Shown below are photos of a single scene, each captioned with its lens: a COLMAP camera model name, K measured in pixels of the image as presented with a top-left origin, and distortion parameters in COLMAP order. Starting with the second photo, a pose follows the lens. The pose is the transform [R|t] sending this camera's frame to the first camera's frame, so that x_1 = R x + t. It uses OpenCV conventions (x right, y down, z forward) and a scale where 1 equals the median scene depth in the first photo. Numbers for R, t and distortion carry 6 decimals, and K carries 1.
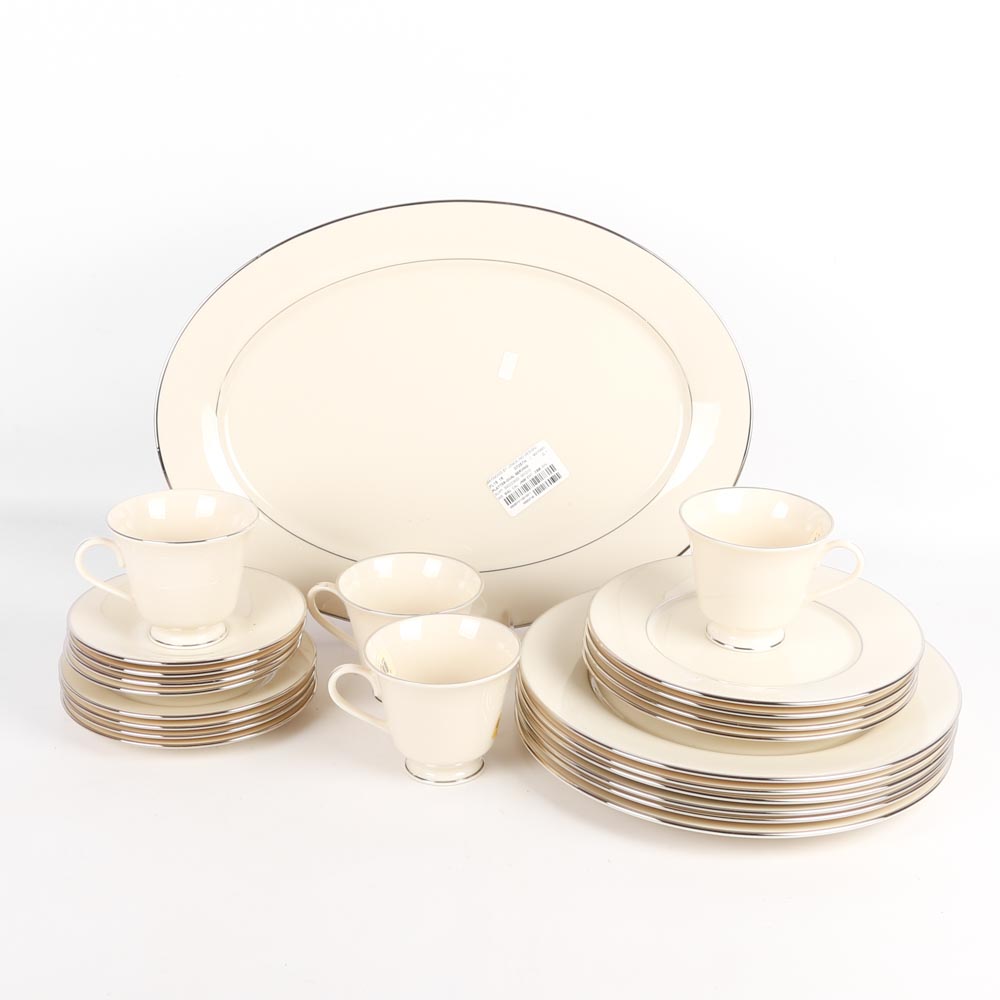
lens RADIAL K [[1737.7, 0, 507.2], [0, 1737.7, 500.4], [0, 0, 1]] dist [0.016826, 0.000000]
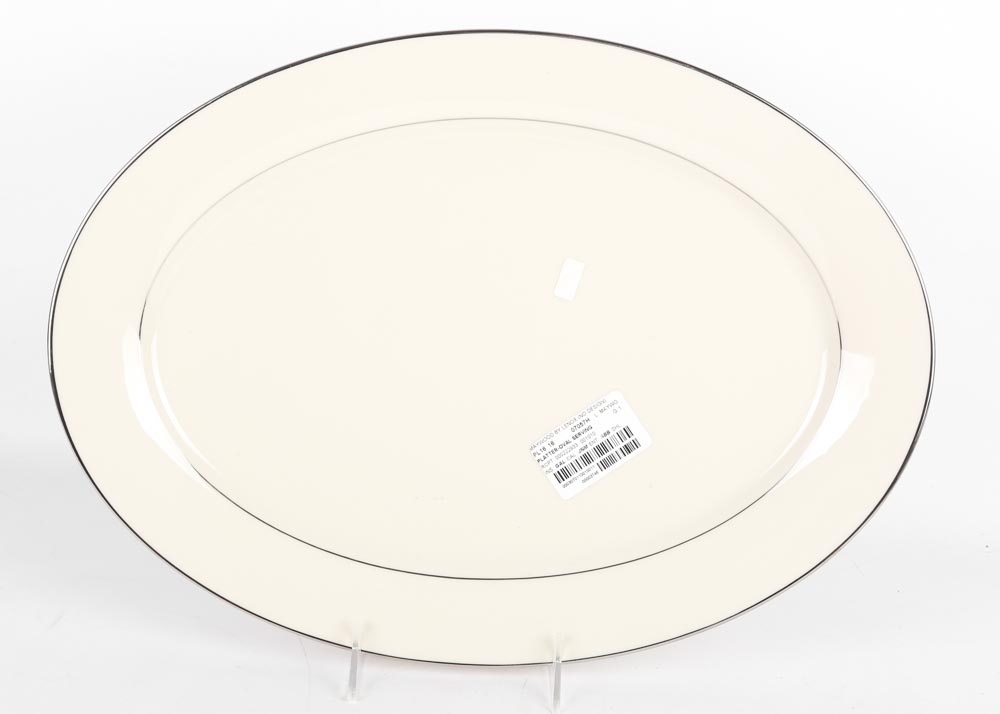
lens RADIAL K [[1285.8, 0, 500.9], [0, 1285.8, 358.7], [0, 0, 1]] dist [-0.025967, 0.000000]
pose [[0.984040, 0.049409, -0.170949, 0.069750], [-0.041970, 0.998019, 0.046862, -0.077611], [0.172926, -0.038939, 0.984165, 0.559338]]
